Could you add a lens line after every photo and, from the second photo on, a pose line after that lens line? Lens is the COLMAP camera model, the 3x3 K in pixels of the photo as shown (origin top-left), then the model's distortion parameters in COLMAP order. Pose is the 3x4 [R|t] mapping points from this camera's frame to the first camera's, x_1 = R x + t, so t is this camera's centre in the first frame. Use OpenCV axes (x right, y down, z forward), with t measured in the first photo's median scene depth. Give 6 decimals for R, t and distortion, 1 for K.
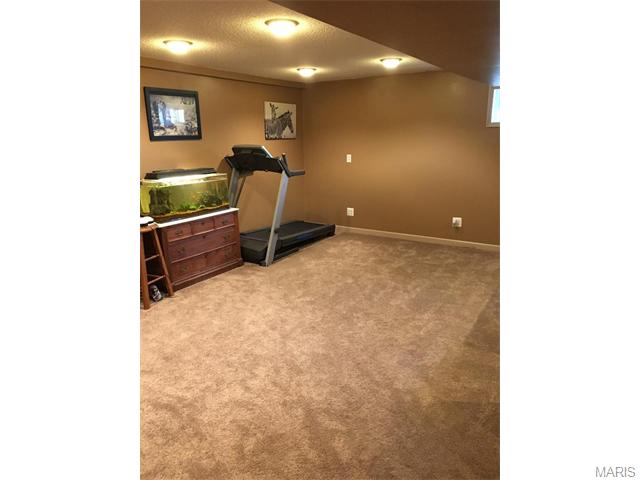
lens RADIAL K [[405.8, 0, 322.2], [0, 405.8, 237.0], [0, 0, 1]] dist [0.077914, -0.099542]
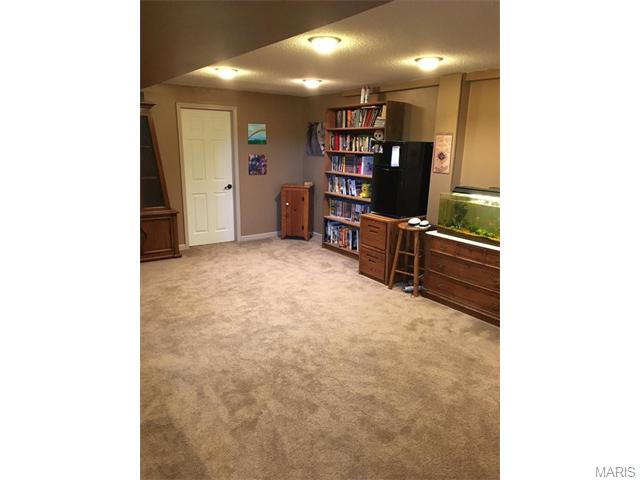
lens RADIAL K [[405.8, 0, 322.2], [0, 405.8, 237.0], [0, 0, 1]] dist [0.077914, -0.099542]
pose [[-0.363966, 0.218070, -0.905524, 0.567978], [-0.244935, 0.915578, 0.318941, -0.243139], [0.898630, 0.337878, -0.279827, 0.888172]]
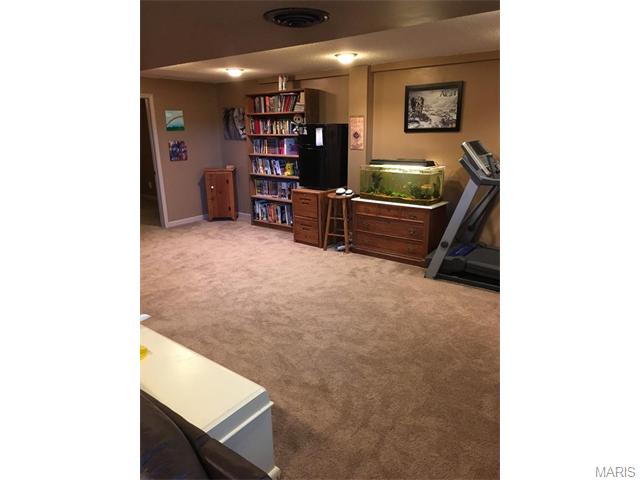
lens RADIAL K [[405.8, 0, 322.2], [0, 405.8, 237.0], [0, 0, 1]] dist [0.077914, -0.099542]
pose [[-0.094667, 0.275592, -0.956602, 0.739611], [-0.231969, 0.928359, 0.290412, -0.224706], [0.968106, 0.249395, -0.023956, 0.814263]]
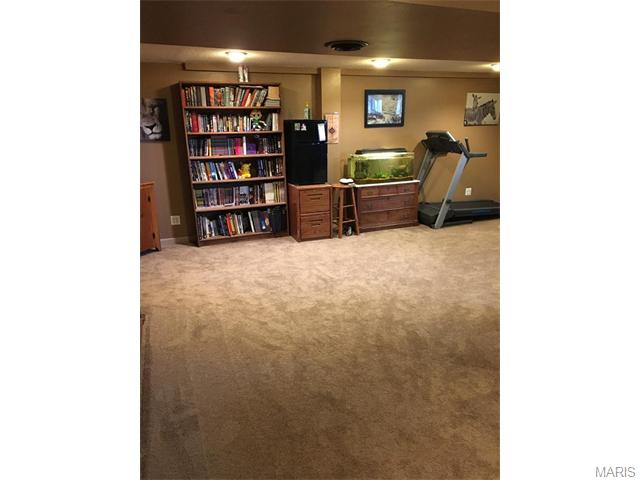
lens RADIAL K [[405.8, 0, 322.2], [0, 405.8, 237.0], [0, 0, 1]] dist [0.077914, -0.099542]
pose [[0.815177, 0.156294, -0.557726, 0.292418], [-0.137818, 0.987590, 0.075320, 0.051499], [0.562577, 0.015466, 0.826600, -0.234699]]
